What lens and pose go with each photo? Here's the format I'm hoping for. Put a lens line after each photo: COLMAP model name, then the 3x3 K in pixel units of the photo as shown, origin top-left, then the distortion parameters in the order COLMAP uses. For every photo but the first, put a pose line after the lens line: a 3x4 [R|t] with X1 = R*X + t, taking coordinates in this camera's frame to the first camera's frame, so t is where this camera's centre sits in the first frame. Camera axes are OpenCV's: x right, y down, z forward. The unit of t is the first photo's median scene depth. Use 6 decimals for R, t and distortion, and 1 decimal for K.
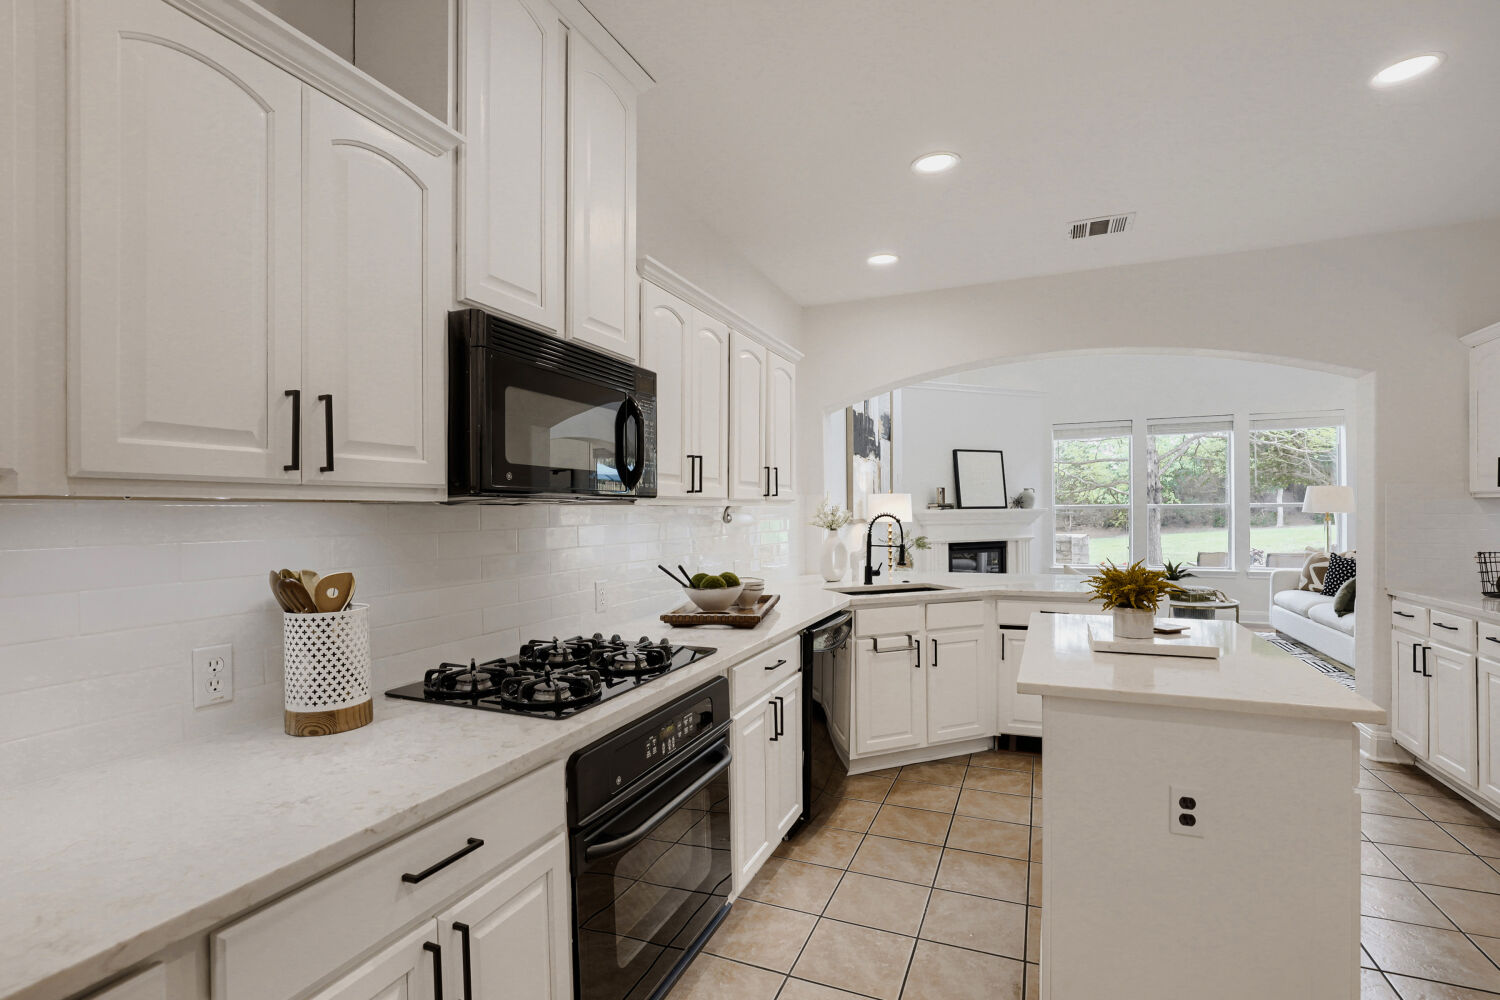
lens RADIAL K [[682.7, 0, 742.4], [0, 682.7, 507.2], [0, 0, 1]] dist [-0.004335, 0.000646]
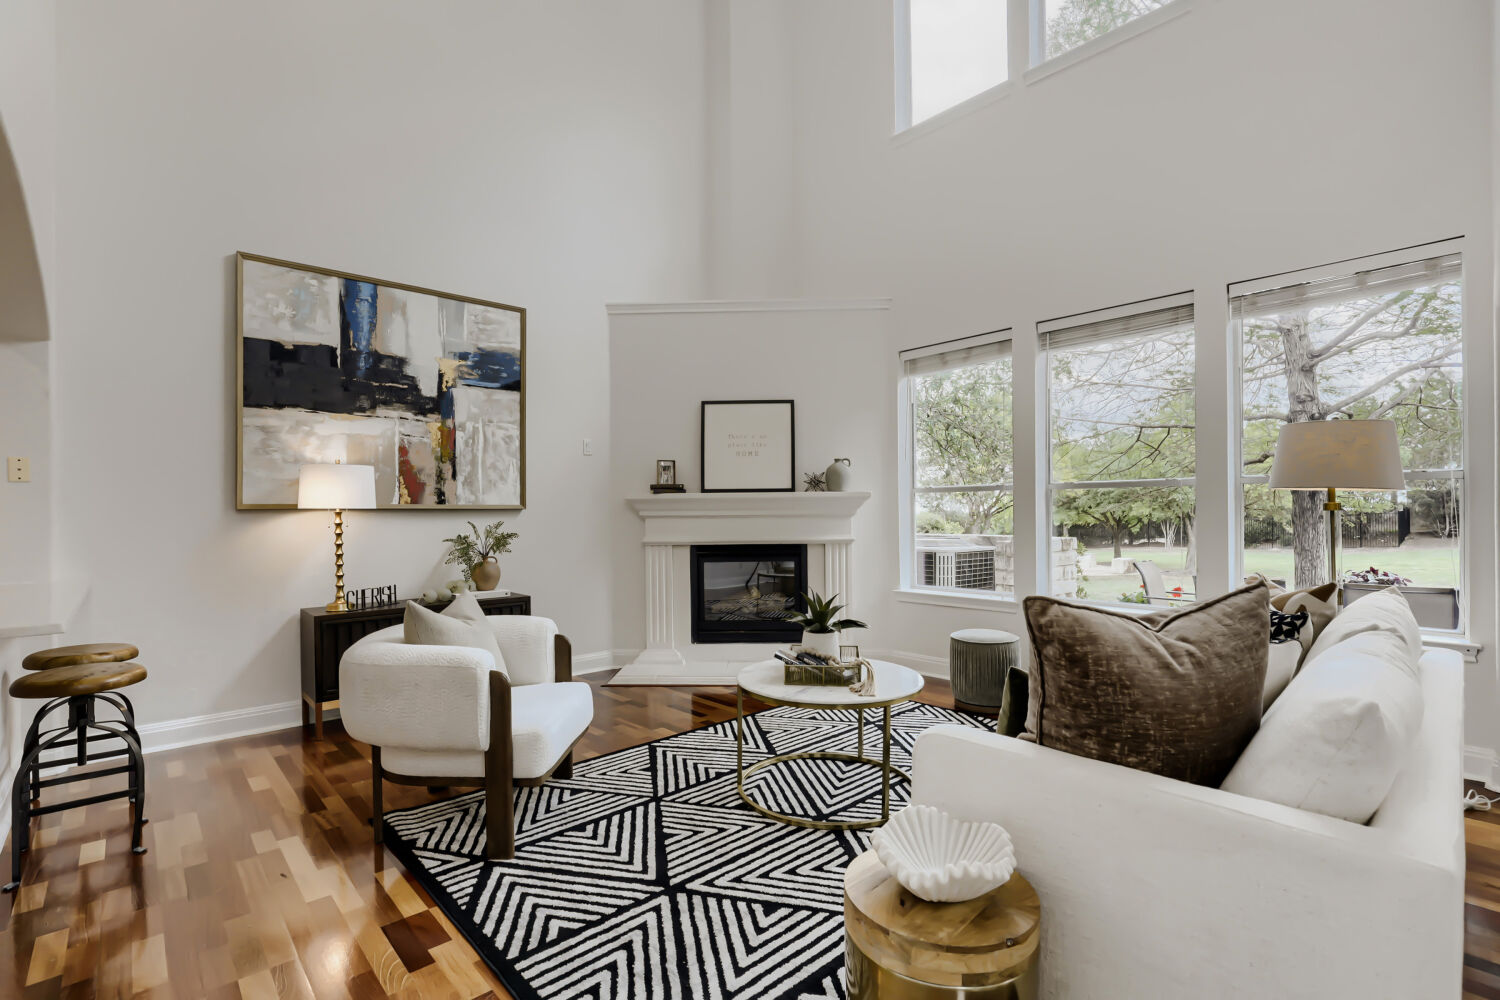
lens RADIAL K [[682.7, 0, 747.4], [0, 682.7, 514.7], [0, 0, 1]] dist [-0.004335, 0.000646]
pose [[0.908510, 0.002178, -0.417858, 2.020514], [0.005047, 0.999856, 0.016185, 0.040358], [0.417833, -0.016813, 0.908368, 1.362131]]
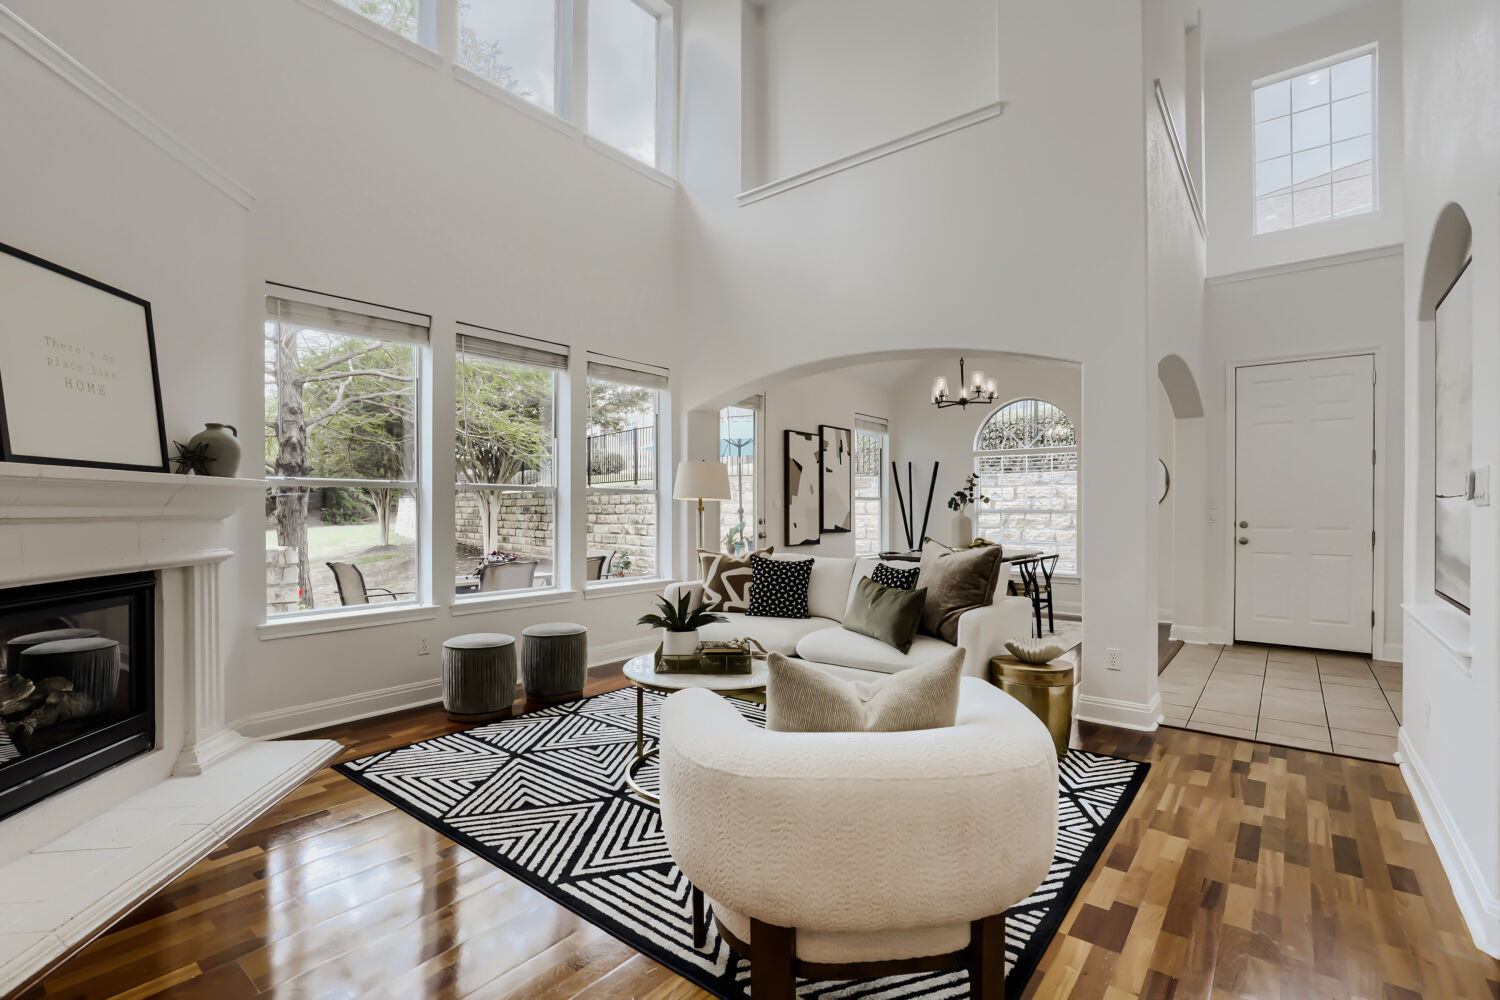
lens RADIAL K [[682.7, 0, 747.1], [0, 682.7, 510.0], [0, 0, 1]] dist [-0.004335, 0.000646]
pose [[0.267942, 0.003935, 0.963427, 0.458090], [-0.009573, 0.999953, -0.001422, 0.055719], [-0.963387, -0.008842, 0.267968, 2.089799]]
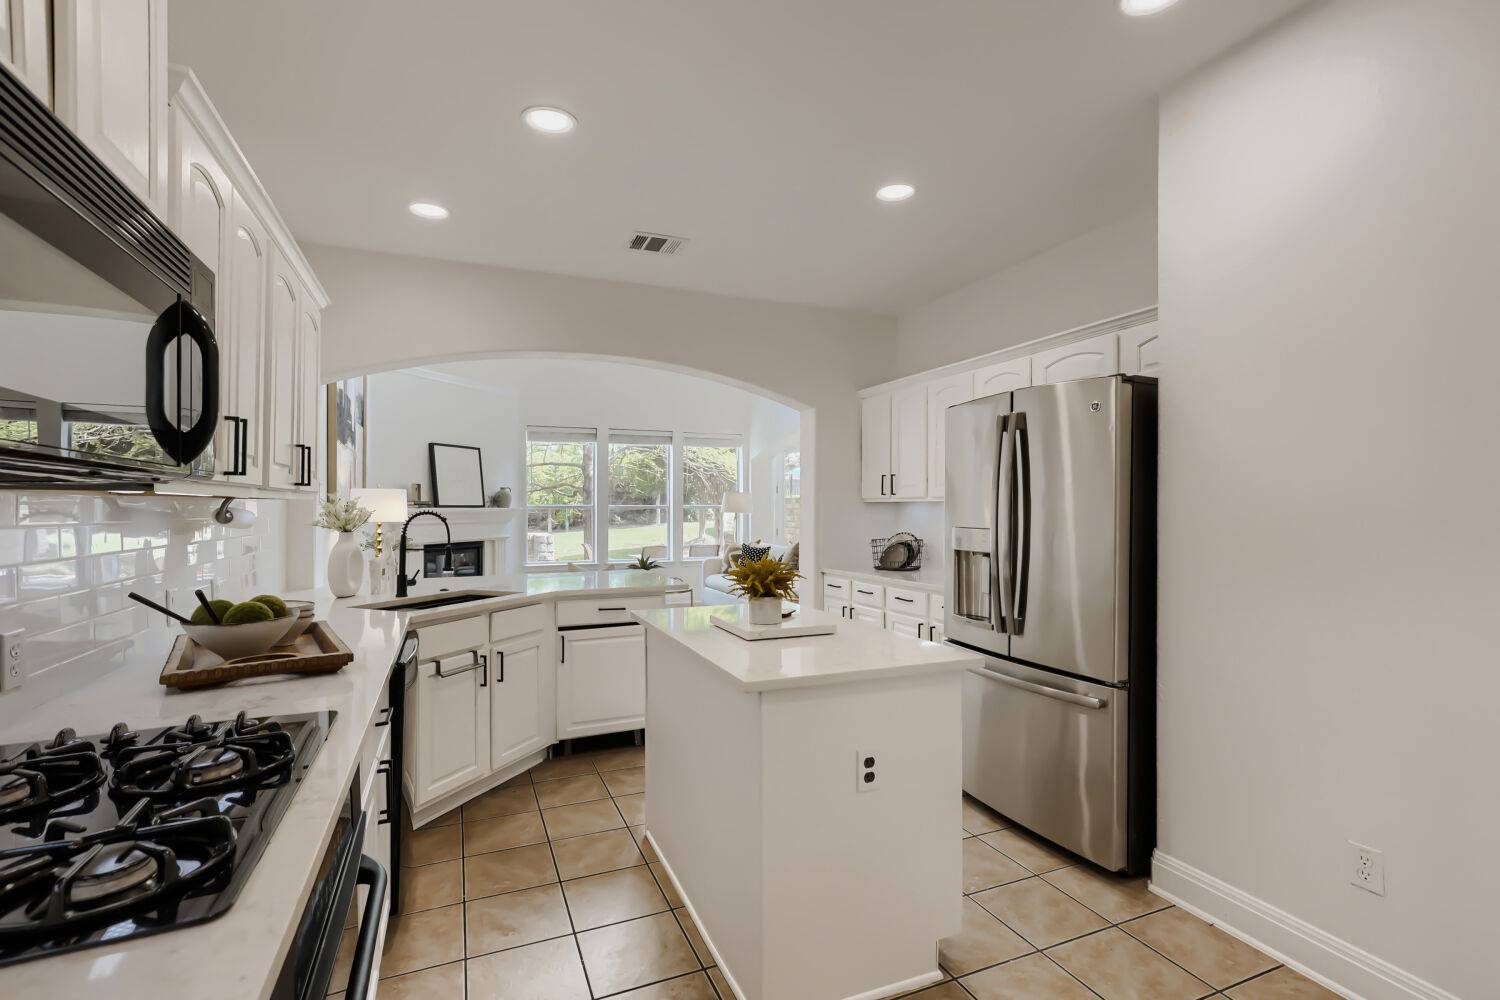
lens RADIAL K [[682.7, 0, 757.2], [0, 682.7, 503.0], [0, 0, 1]] dist [-0.004335, 0.000646]
pose [[0.698334, 0.013752, 0.715640, -0.124584], [-0.009296, 0.999905, -0.010143, 0.004822], [-0.715712, 0.000430, 0.698395, 0.136901]]
